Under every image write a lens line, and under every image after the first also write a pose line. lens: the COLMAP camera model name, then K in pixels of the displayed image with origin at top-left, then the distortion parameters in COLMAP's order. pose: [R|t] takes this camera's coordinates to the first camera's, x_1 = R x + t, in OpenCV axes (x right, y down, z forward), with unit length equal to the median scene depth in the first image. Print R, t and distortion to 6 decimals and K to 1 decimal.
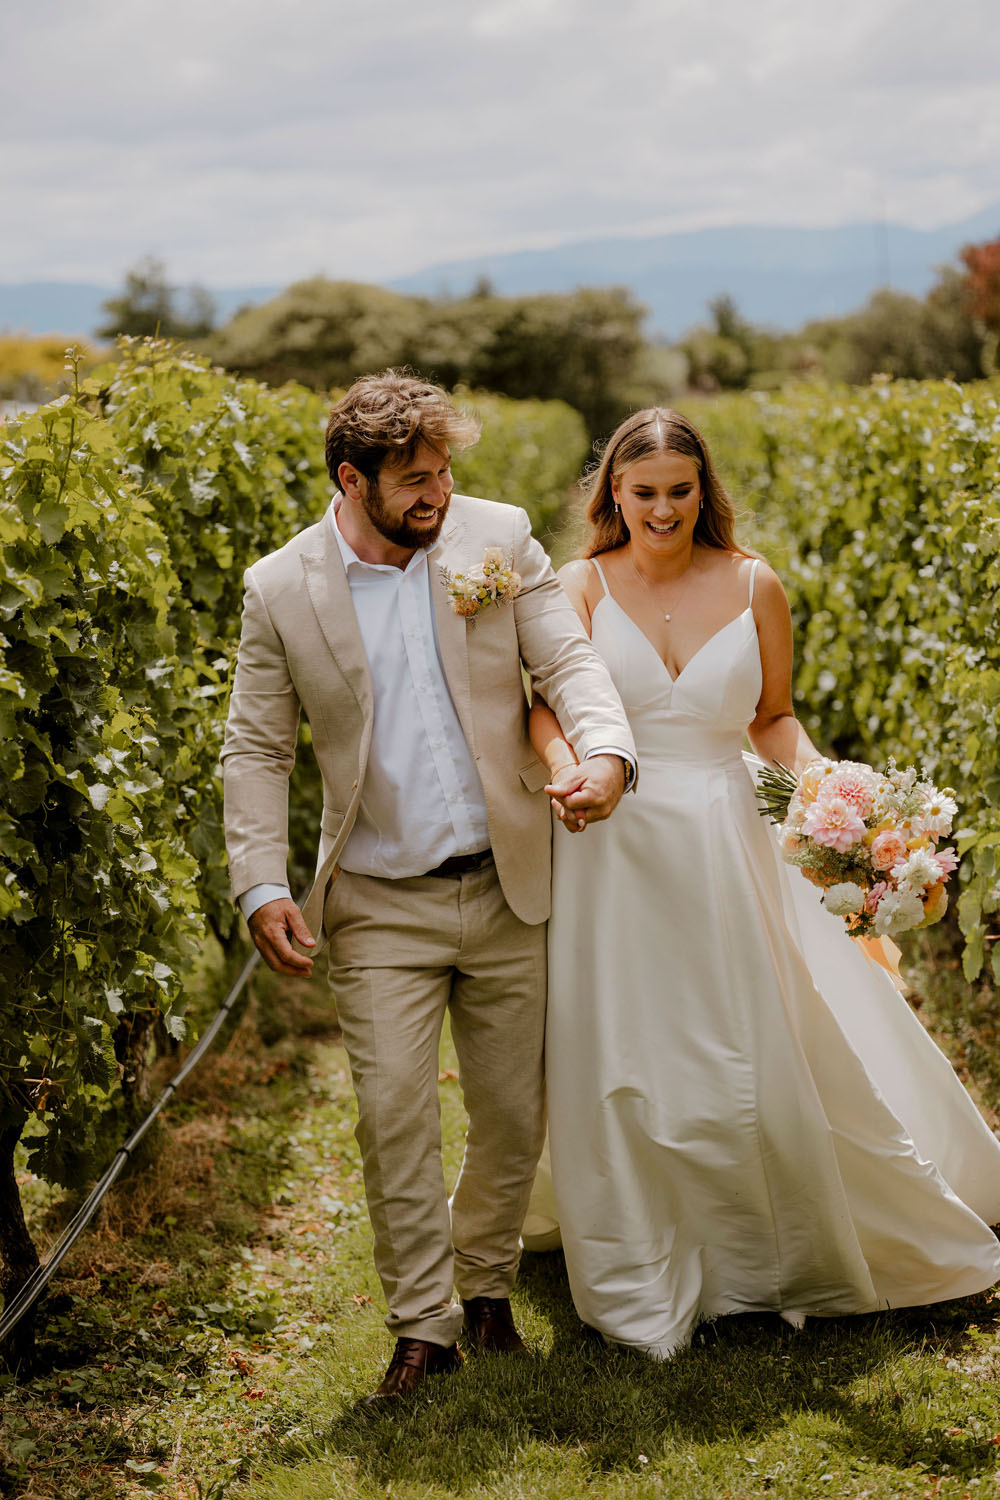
lens RADIAL K [[4392.6, 0, 500.2], [0, 4392.6, 752.9], [0, 0, 1]] dist [-0.168336, 0.000000]
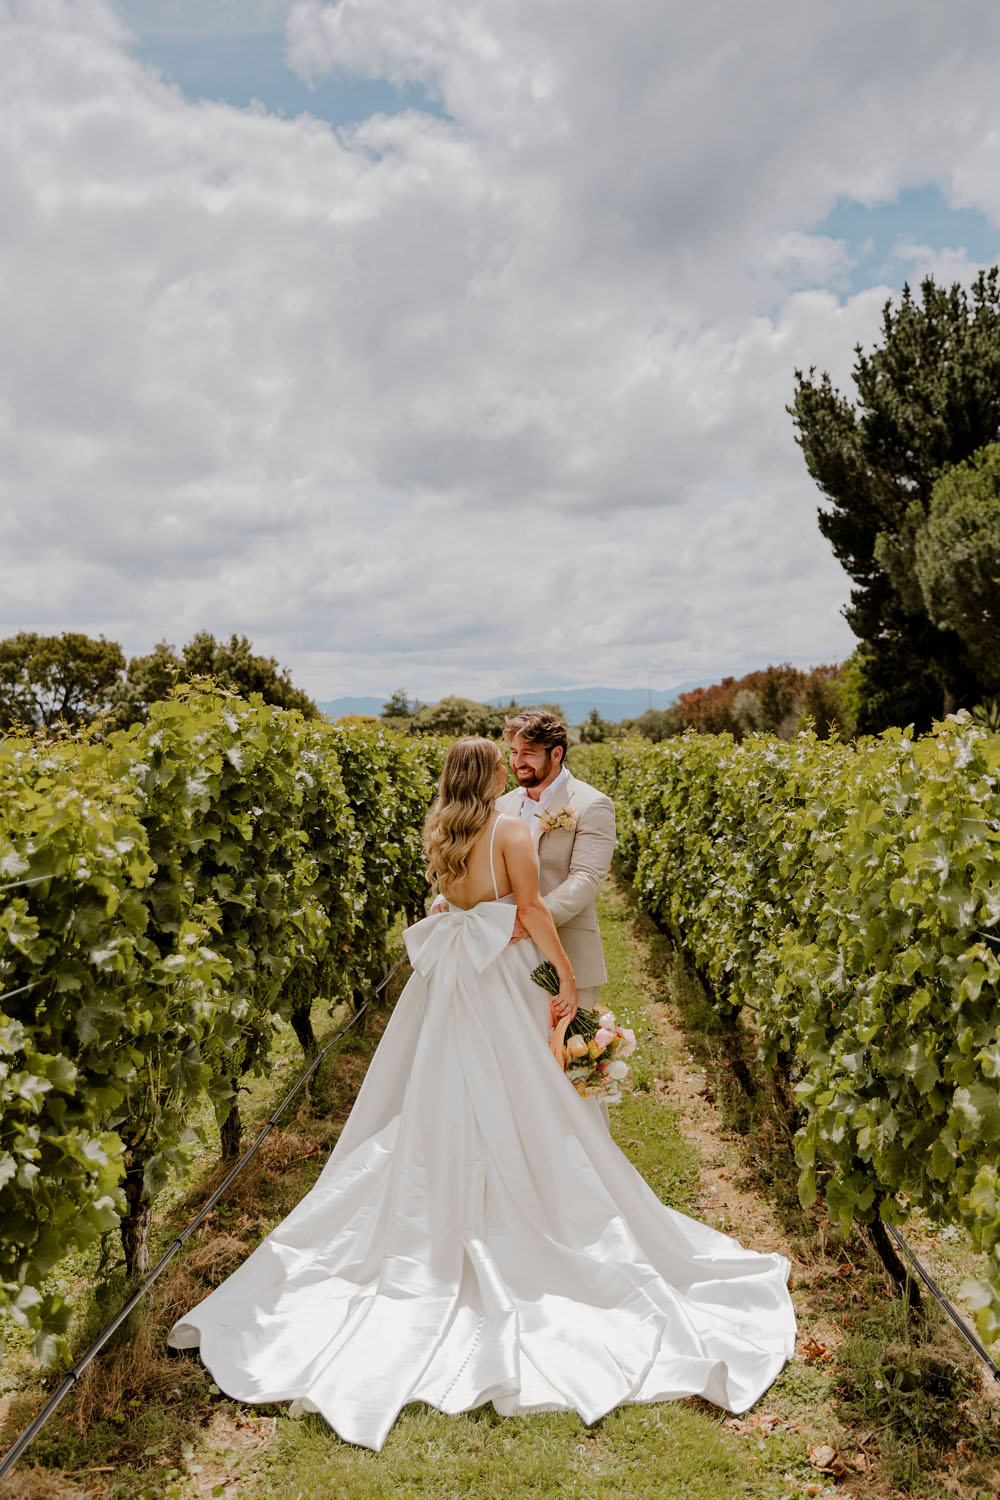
lens RADIAL K [[1458.3, 0, 543.3], [0, 1458.3, 619.2], [0, 0, 1]] dist [-0.005628, 0.000000]
pose [[0.999121, 0.039531, 0.013939, 0.013593], [-0.036695, 0.985615, -0.164972, -0.026119], [-0.020260, 0.164315, 0.986200, 0.360844]]
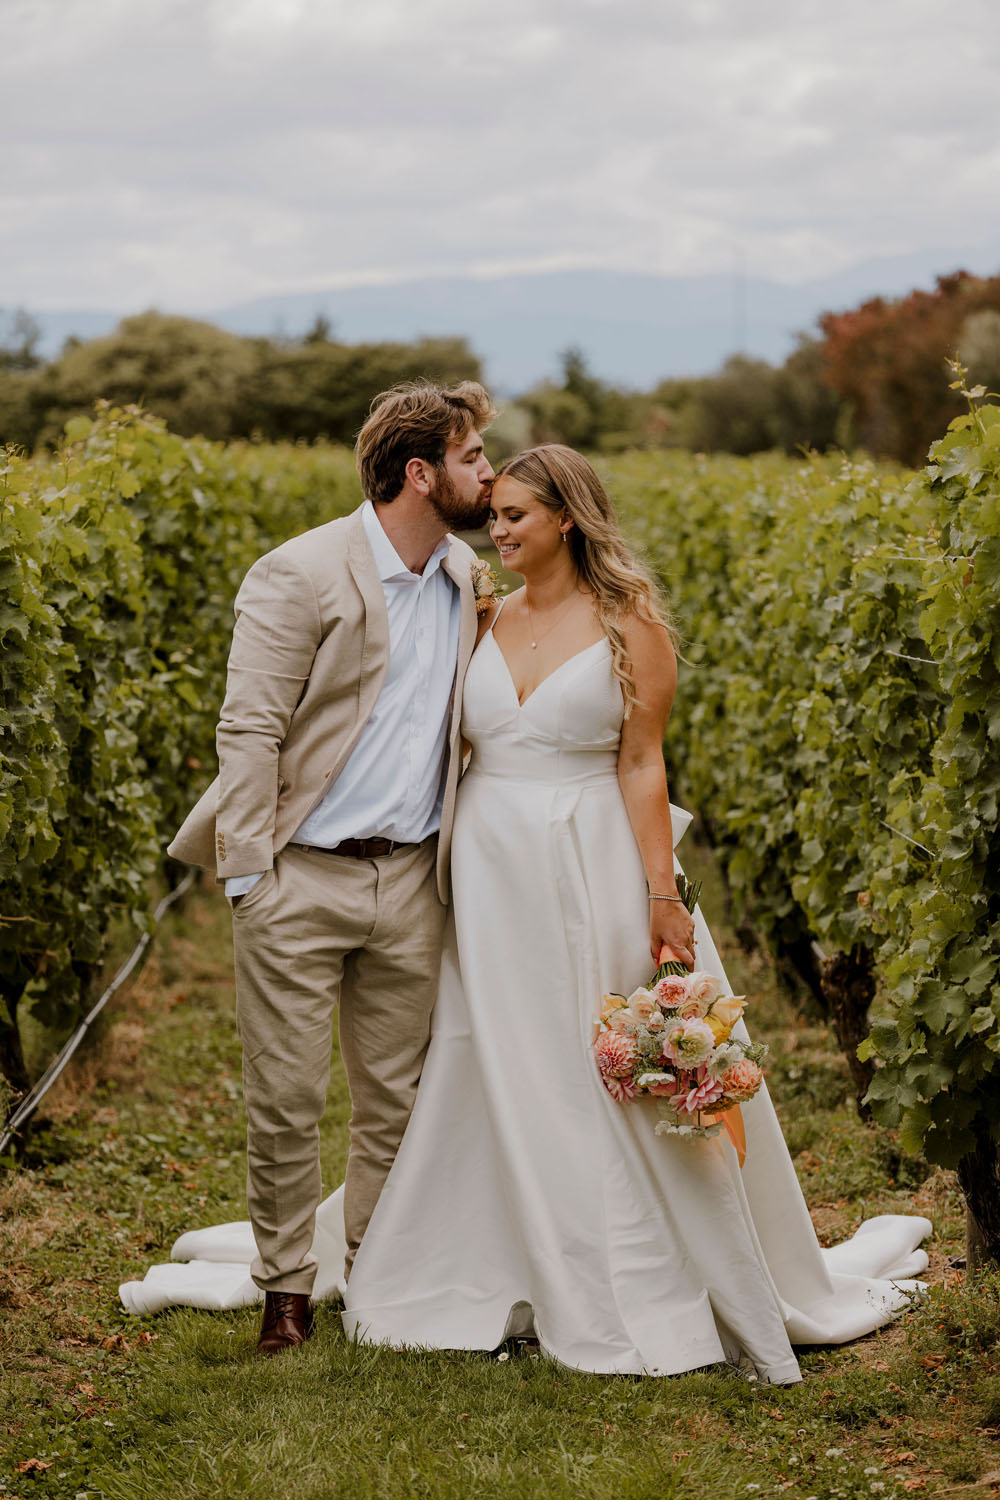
lens RADIAL K [[4744.6, 0, 501.9], [0, 4744.6, 750.1], [0, 0, 1]] dist [-0.573911, 0.000000]
pose [[0.998249, 0.044109, 0.039403, -0.012014], [-0.043448, 0.998903, -0.017459, 0.016781], [-0.040130, 0.015716, 0.999071, -0.252203]]
